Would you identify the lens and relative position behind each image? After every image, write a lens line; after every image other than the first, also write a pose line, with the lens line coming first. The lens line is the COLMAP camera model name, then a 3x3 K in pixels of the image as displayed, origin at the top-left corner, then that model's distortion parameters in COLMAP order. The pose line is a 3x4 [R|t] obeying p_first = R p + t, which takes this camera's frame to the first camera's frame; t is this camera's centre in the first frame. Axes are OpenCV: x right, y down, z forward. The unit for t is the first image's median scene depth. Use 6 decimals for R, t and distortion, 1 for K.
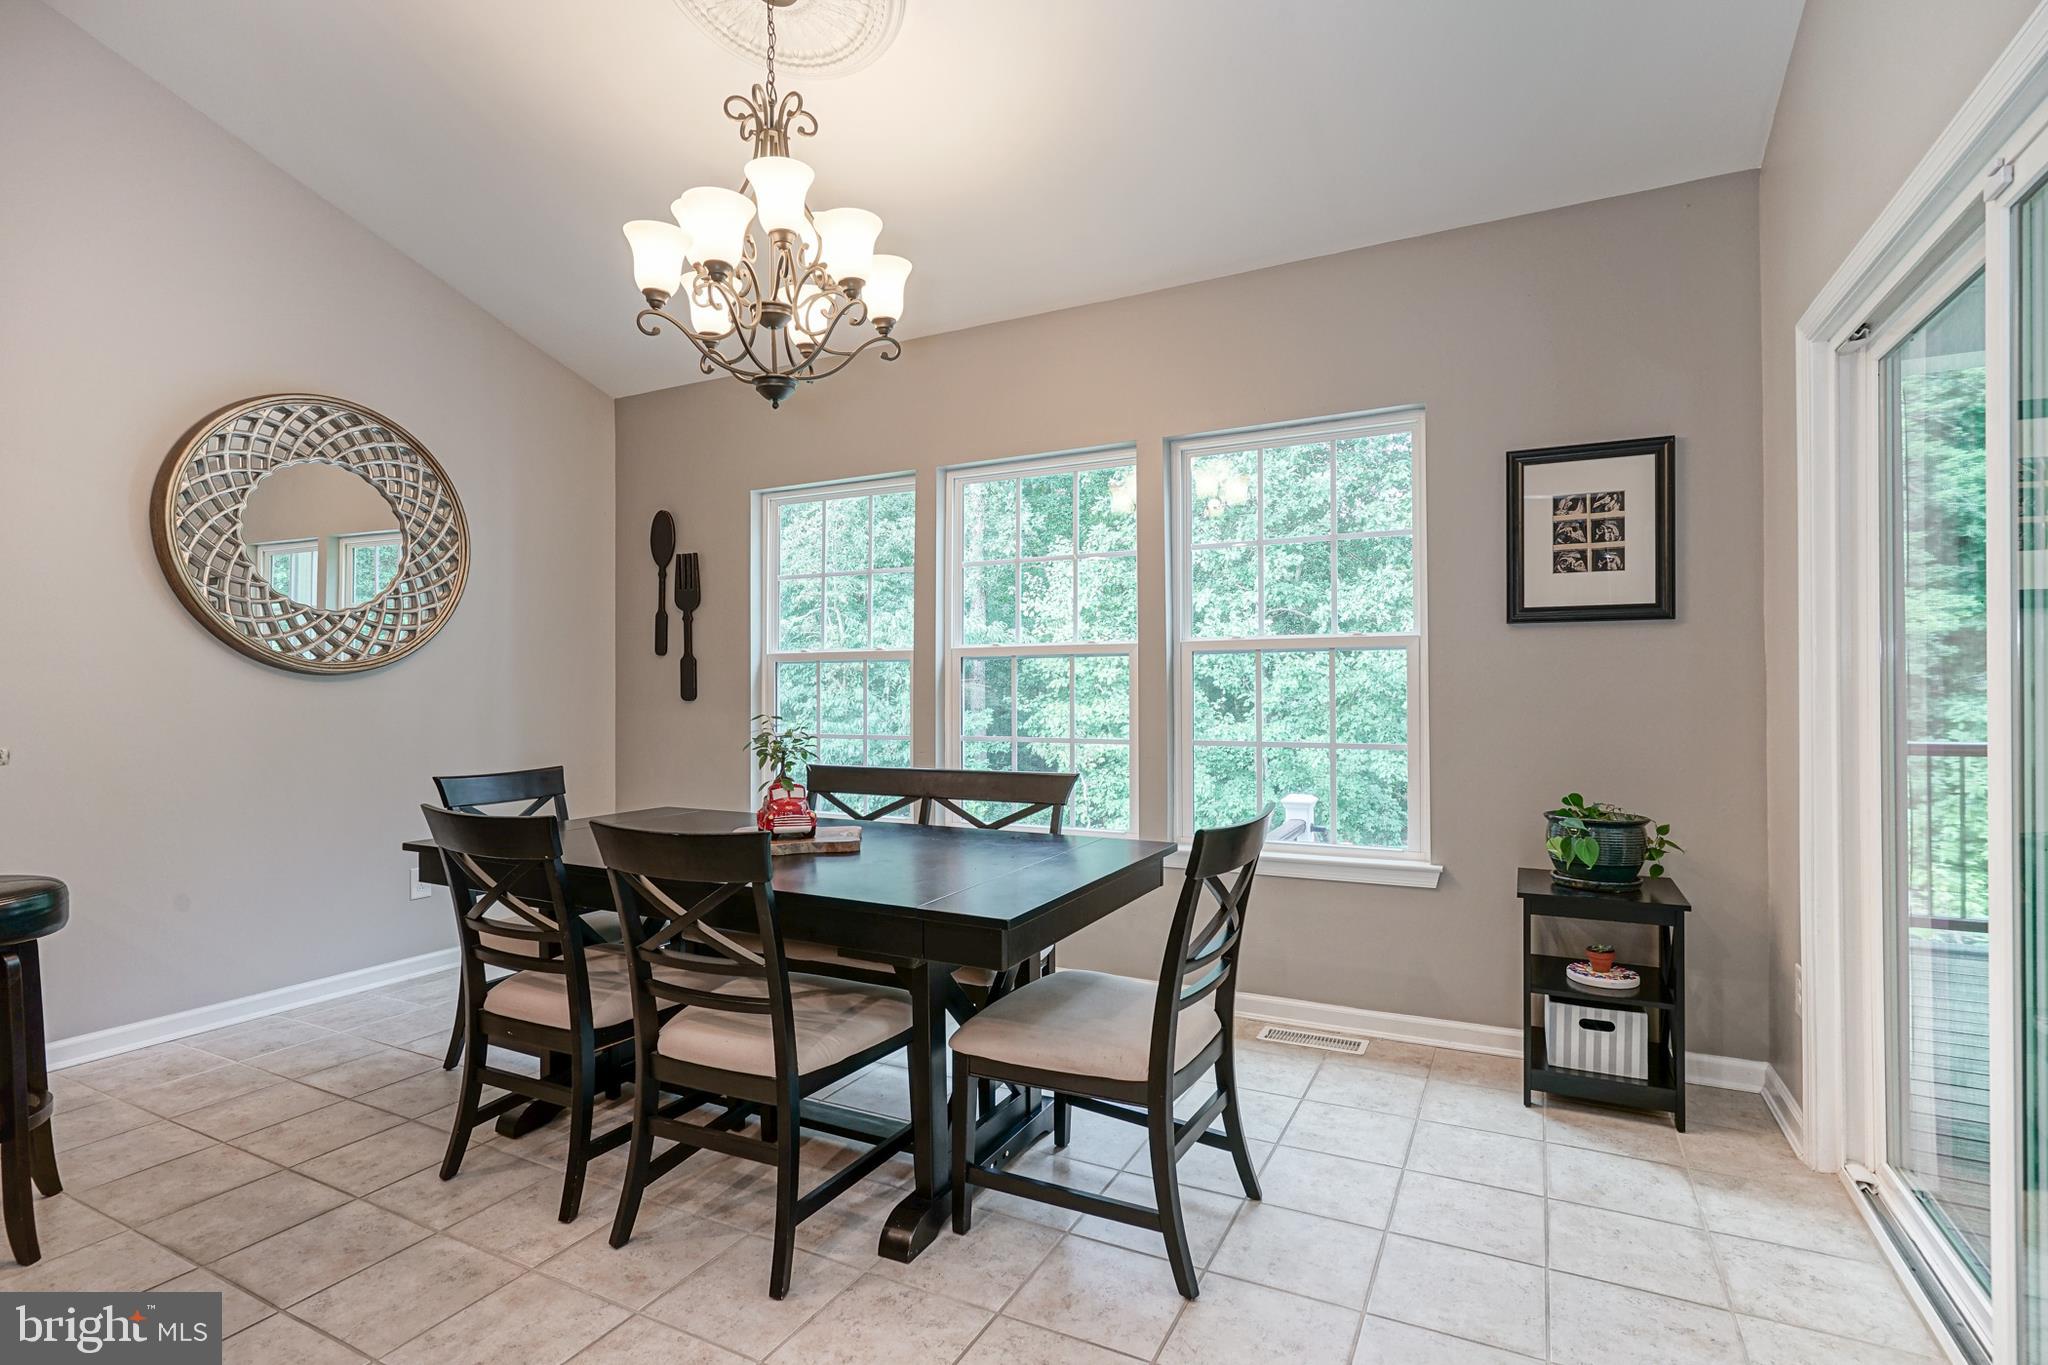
lens RADIAL K [[985.3, 0, 1051.2], [0, 985.3, 690.1], [0, 0, 1]] dist [-0.001482, 0.000061]
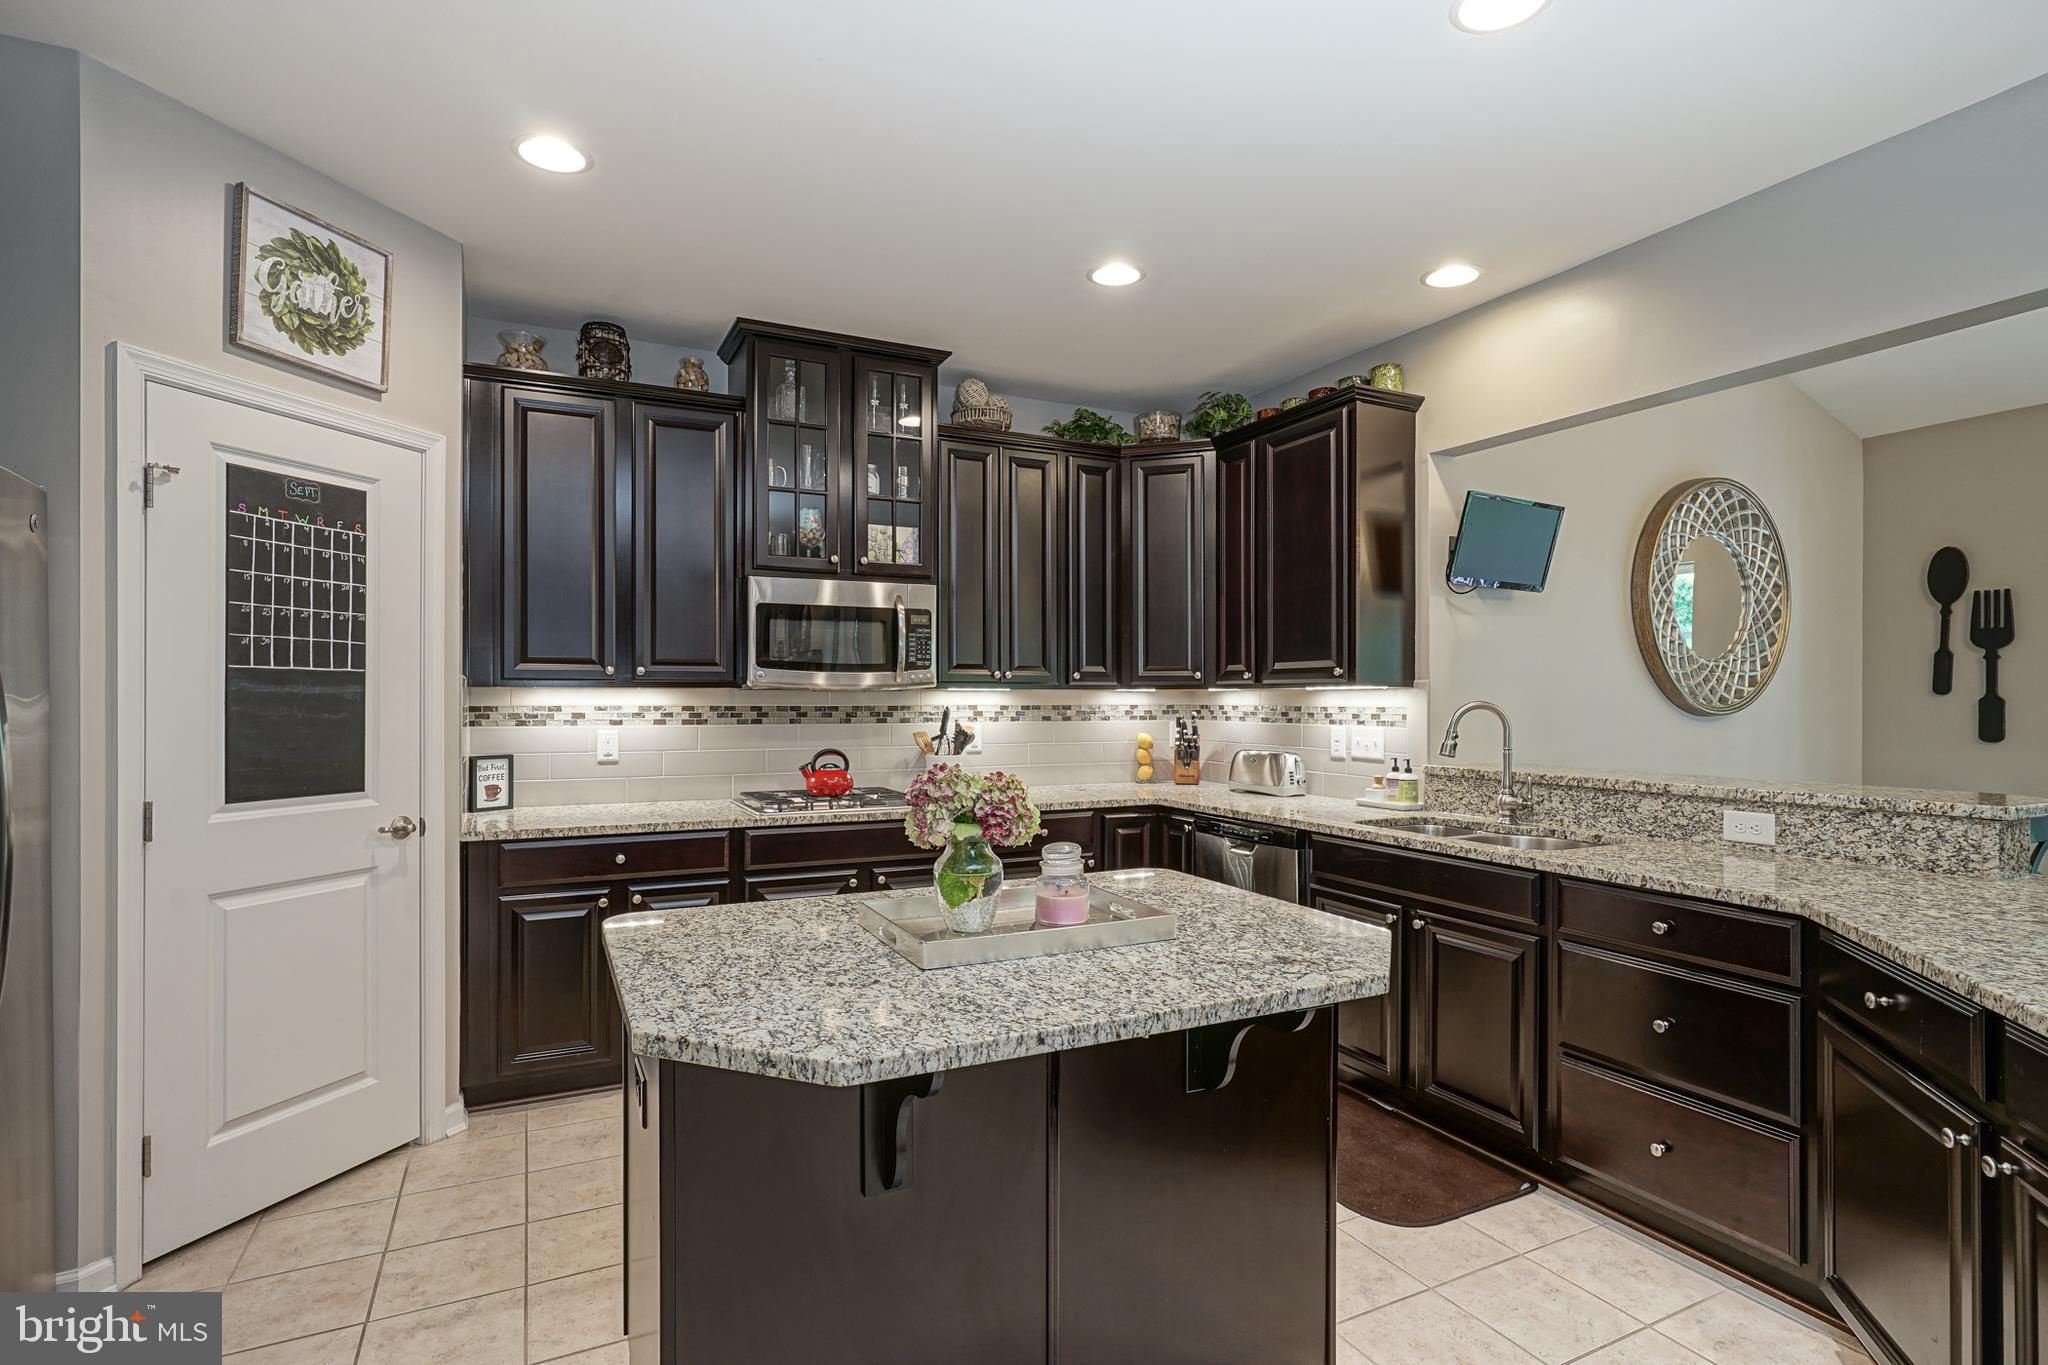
lens RADIAL K [[1035.5, 0, 1059.5], [0, 1035.5, 697.3], [0, 0, 1]] dist [-0.005714, 0.002530]
pose [[0.804048, 0.005814, -0.594537, -0.634703], [-0.005637, 0.999982, 0.002156, -0.038469], [0.594538, 0.001618, 0.804066, -0.455073]]
